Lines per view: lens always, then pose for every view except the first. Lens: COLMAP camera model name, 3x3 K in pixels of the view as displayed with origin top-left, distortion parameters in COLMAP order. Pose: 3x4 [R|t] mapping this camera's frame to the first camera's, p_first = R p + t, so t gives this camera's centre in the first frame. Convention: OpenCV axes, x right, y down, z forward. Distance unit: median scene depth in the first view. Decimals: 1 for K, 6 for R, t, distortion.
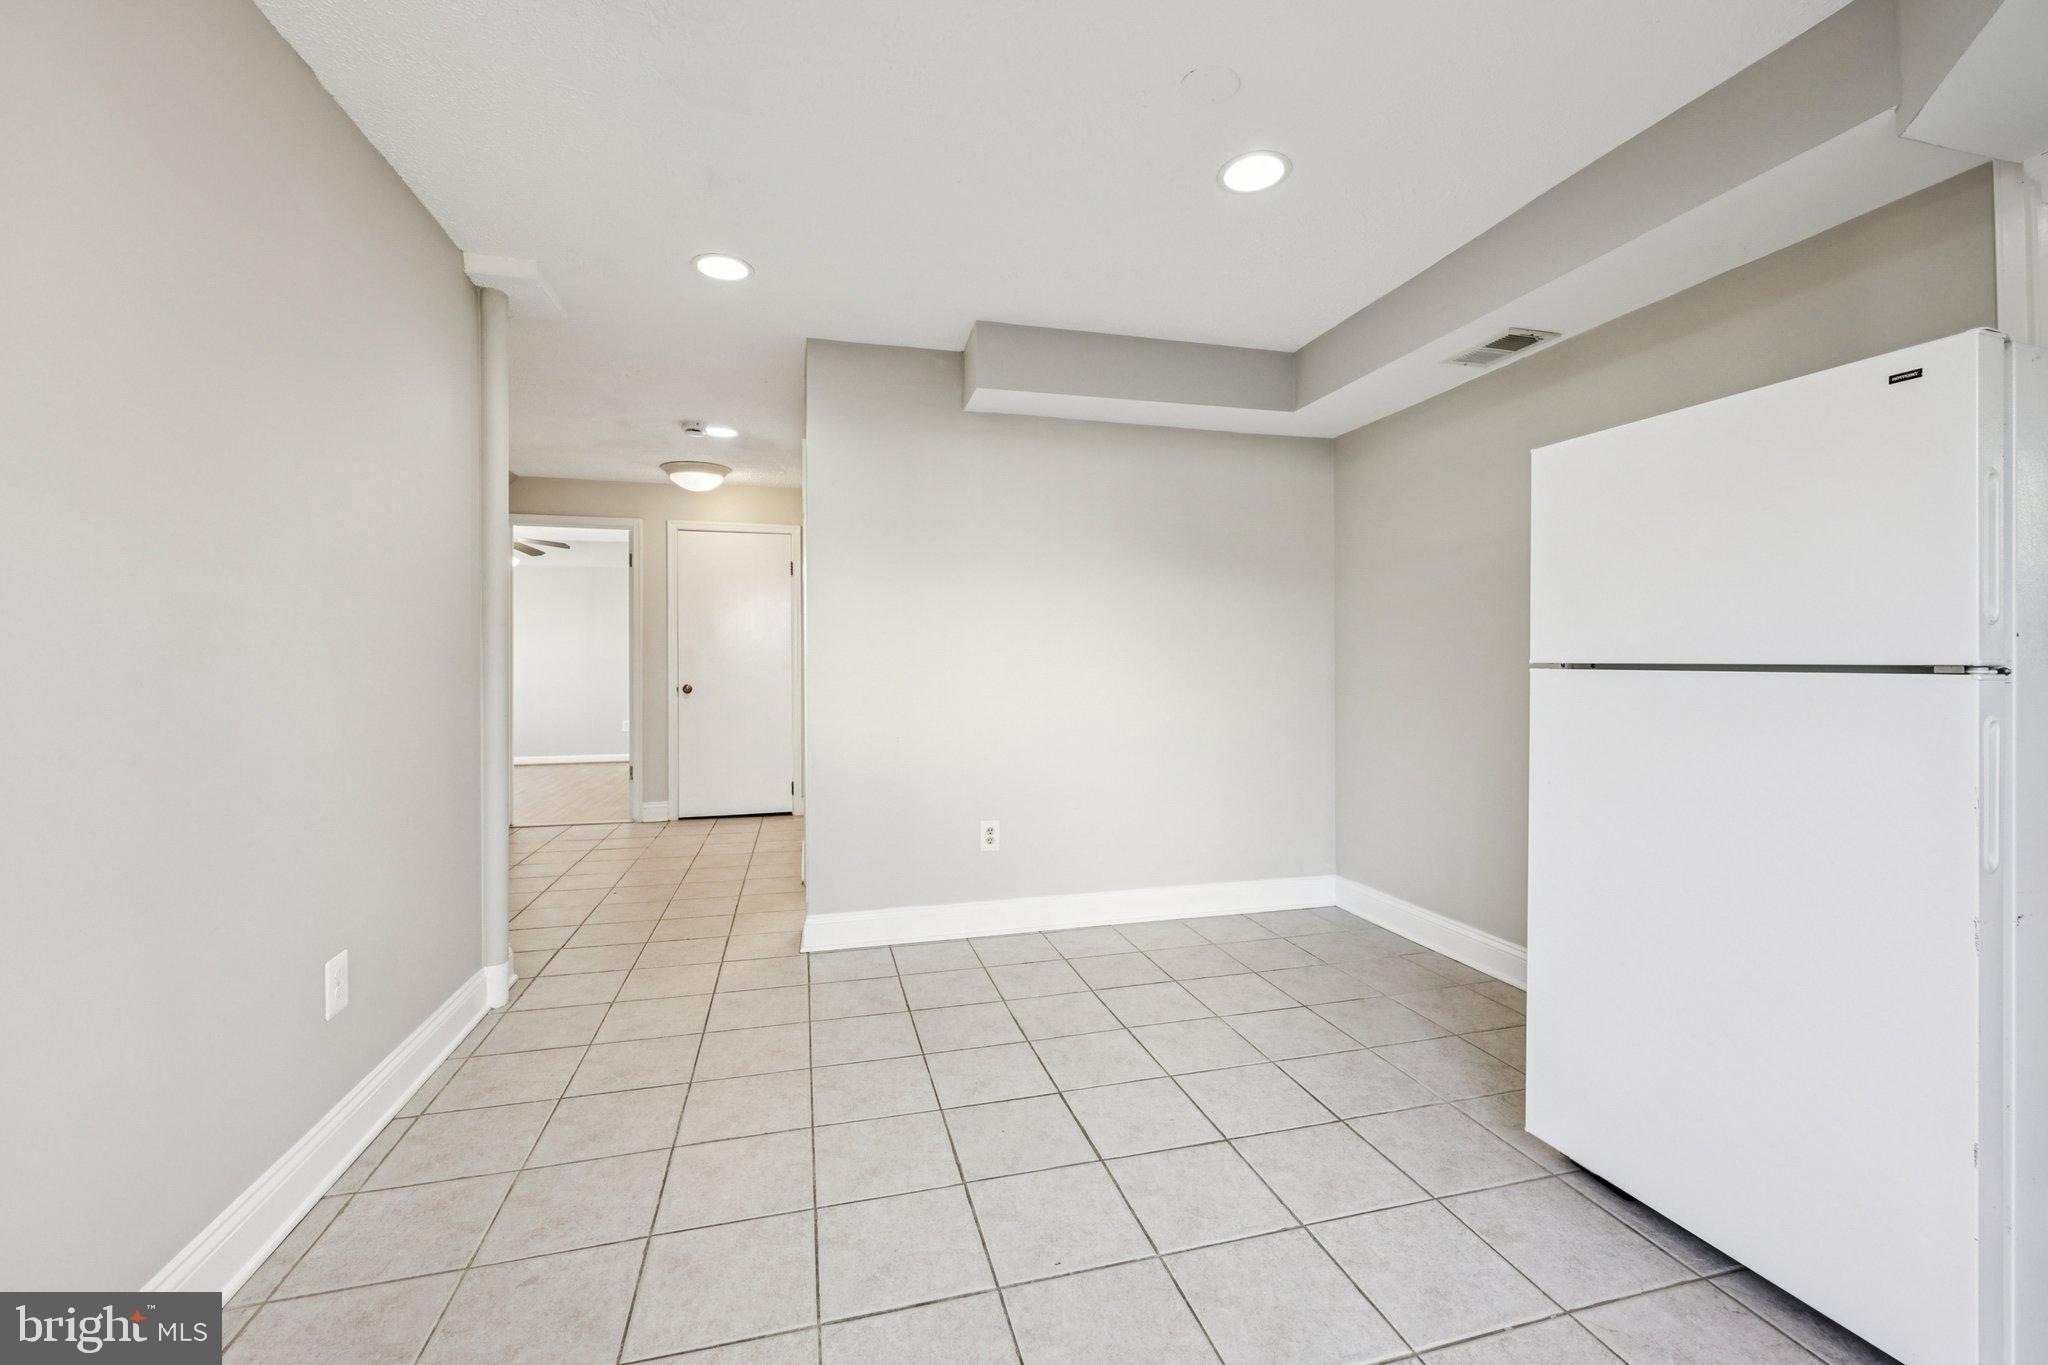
lens RADIAL K [[852.5, 0, 1023.9], [0, 852.5, 662.9], [0, 0, 1]] dist [0.003813, -0.000737]
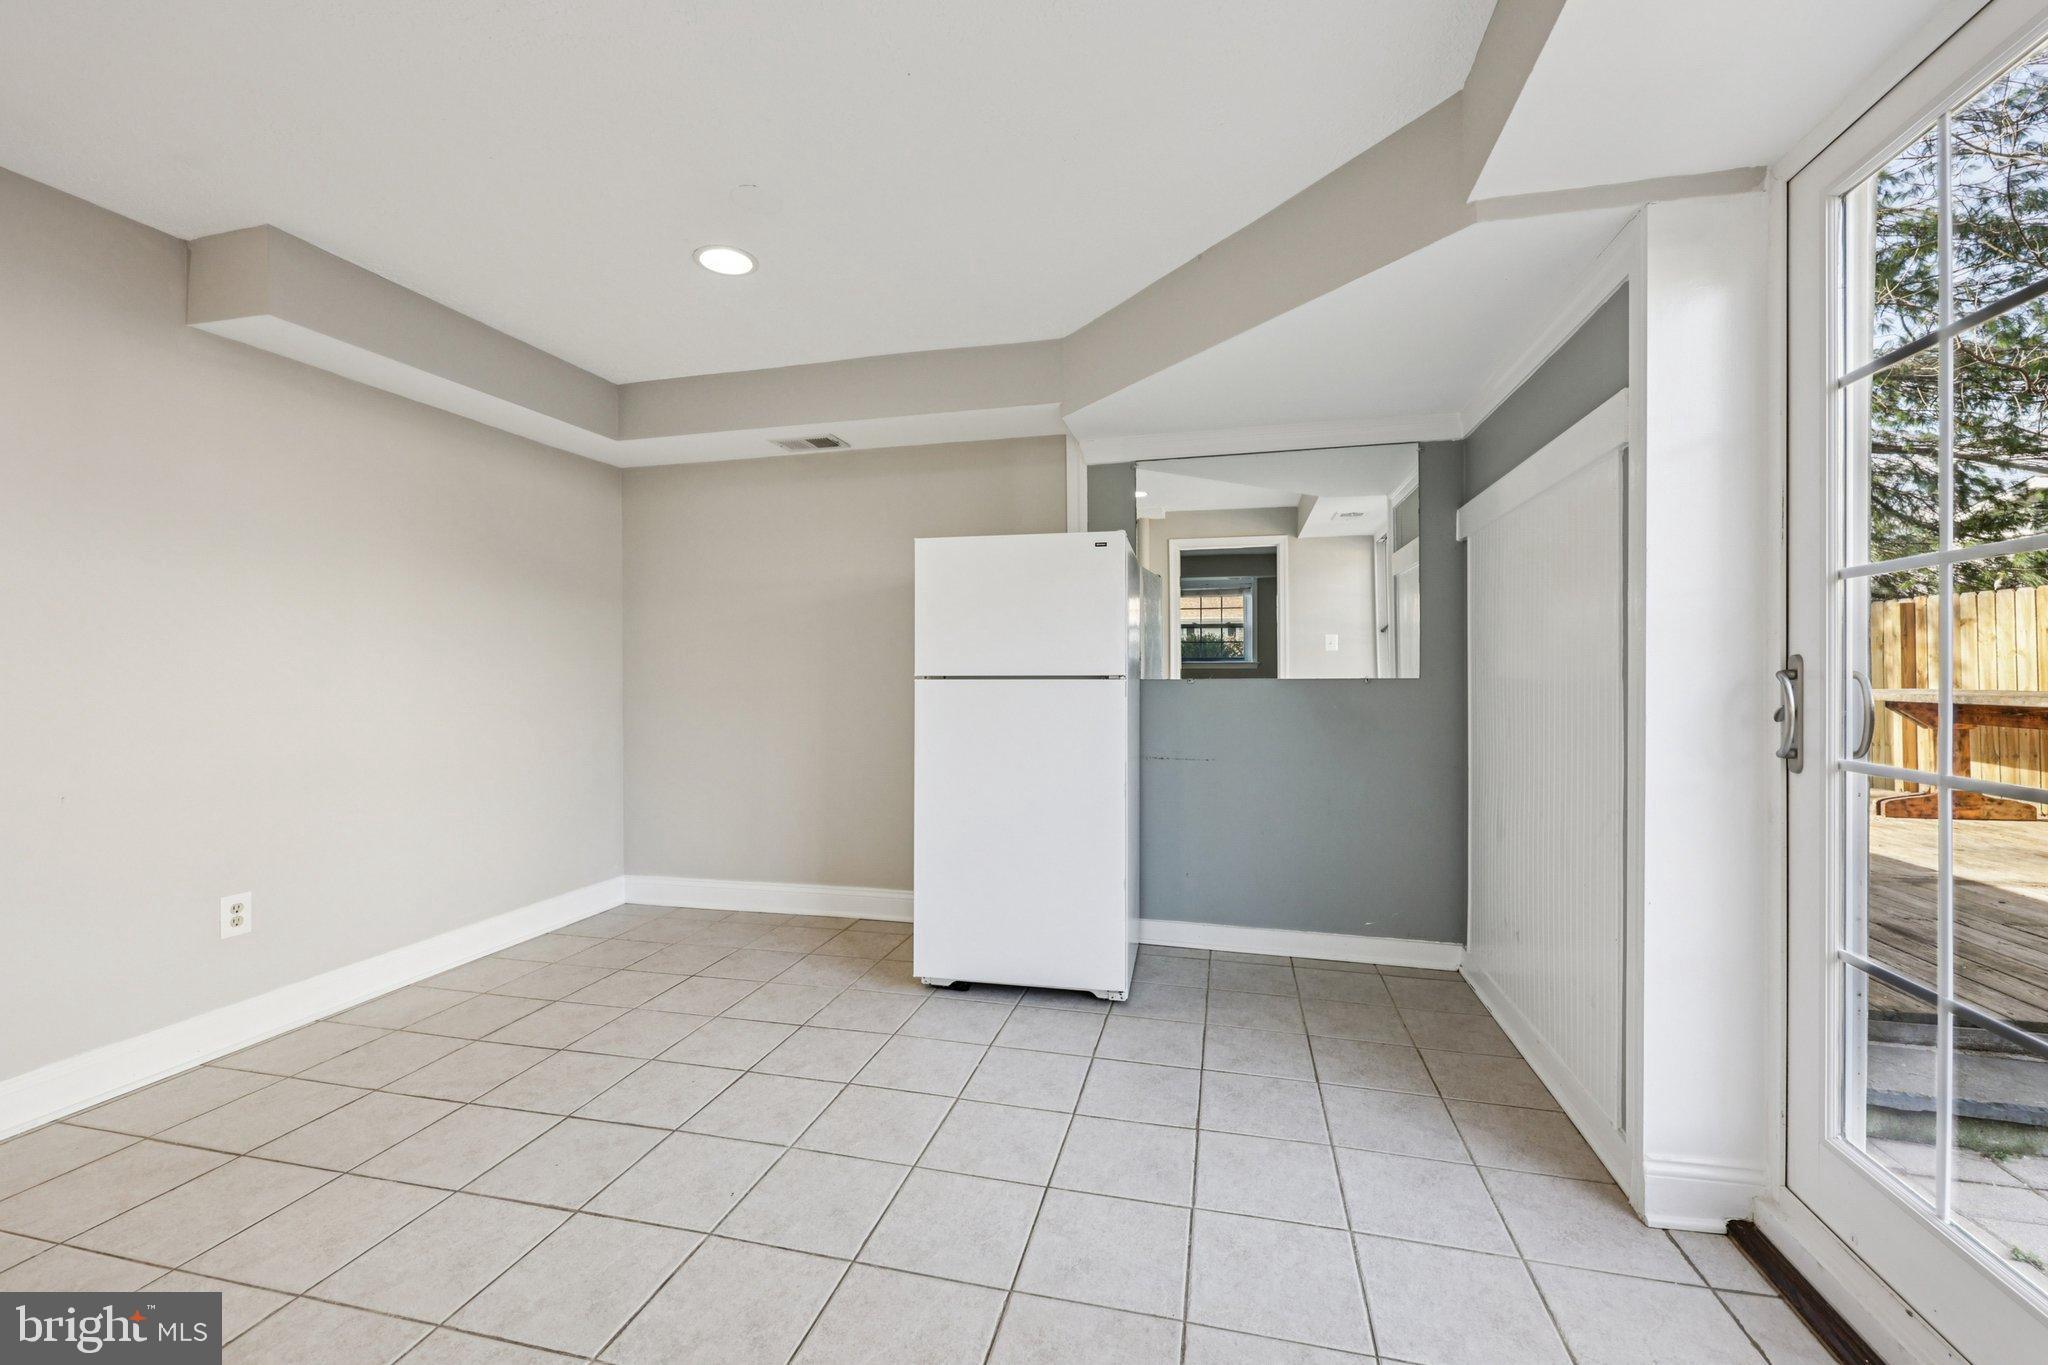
lens RADIAL K [[852.5, 0, 1036.1], [0, 852.5, 683.8], [0, 0, 1]] dist [0.003813, -0.000737]
pose [[0.469461, -0.014845, 0.882828, -0.392055], [0.007430, 0.999890, 0.012862, -0.002040], [-0.882922, 0.000521, 0.469520, 0.043556]]
